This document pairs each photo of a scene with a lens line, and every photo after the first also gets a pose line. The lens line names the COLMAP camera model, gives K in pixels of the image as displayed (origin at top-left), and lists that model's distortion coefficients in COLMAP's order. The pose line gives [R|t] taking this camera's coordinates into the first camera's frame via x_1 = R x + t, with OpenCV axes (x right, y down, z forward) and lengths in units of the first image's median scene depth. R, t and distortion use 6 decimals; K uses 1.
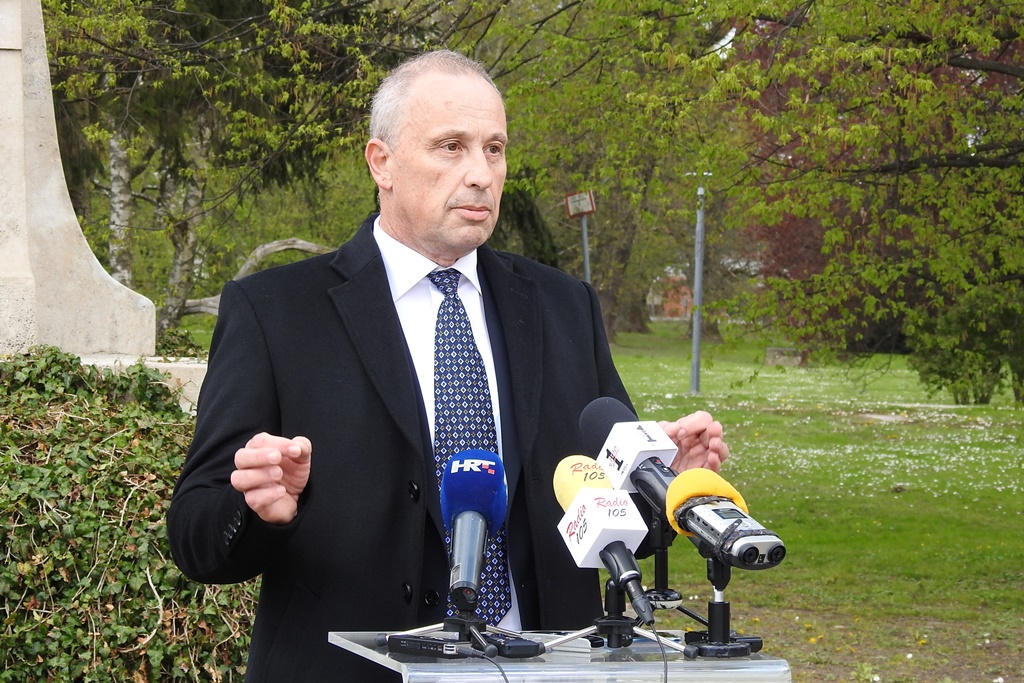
lens RADIAL K [[3392.2, 0, 512.0], [0, 3392.2, 347.8], [0, 0, 1]] dist [-0.185647, 0.000000]
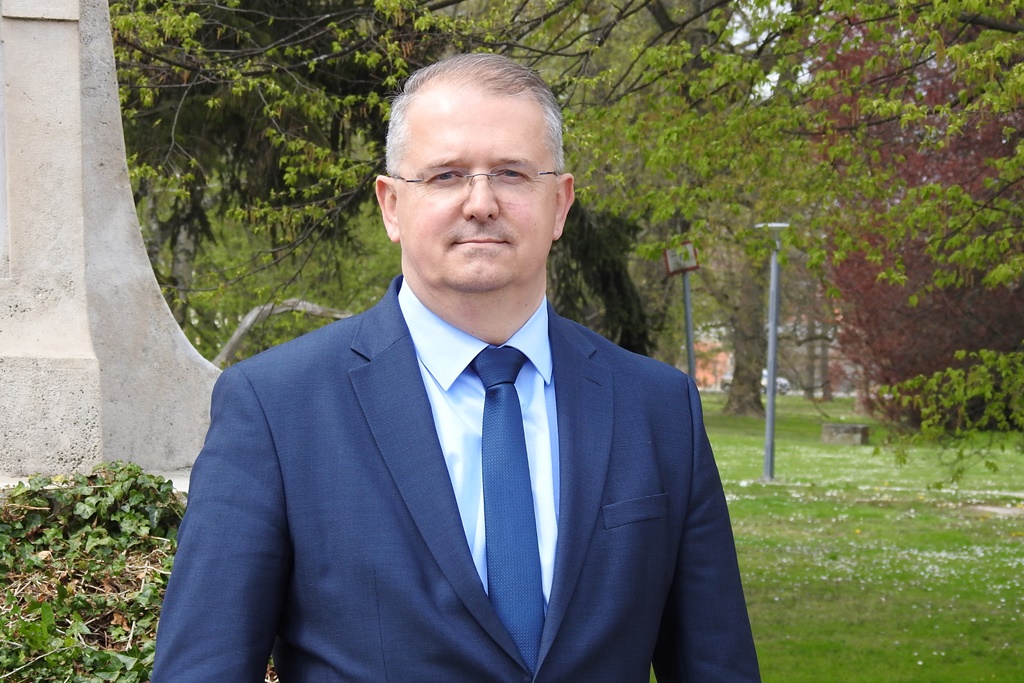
lens RADIAL K [[3727.5, 0, 510.3], [0, 3727.5, 338.0], [0, 0, 1]] dist [-0.159354, 0.000000]
pose [[0.999984, 0.005066, -0.002575, -0.056676], [-0.005121, 0.999749, -0.021831, -0.009198], [0.002463, 0.021844, 0.999758, 0.255856]]
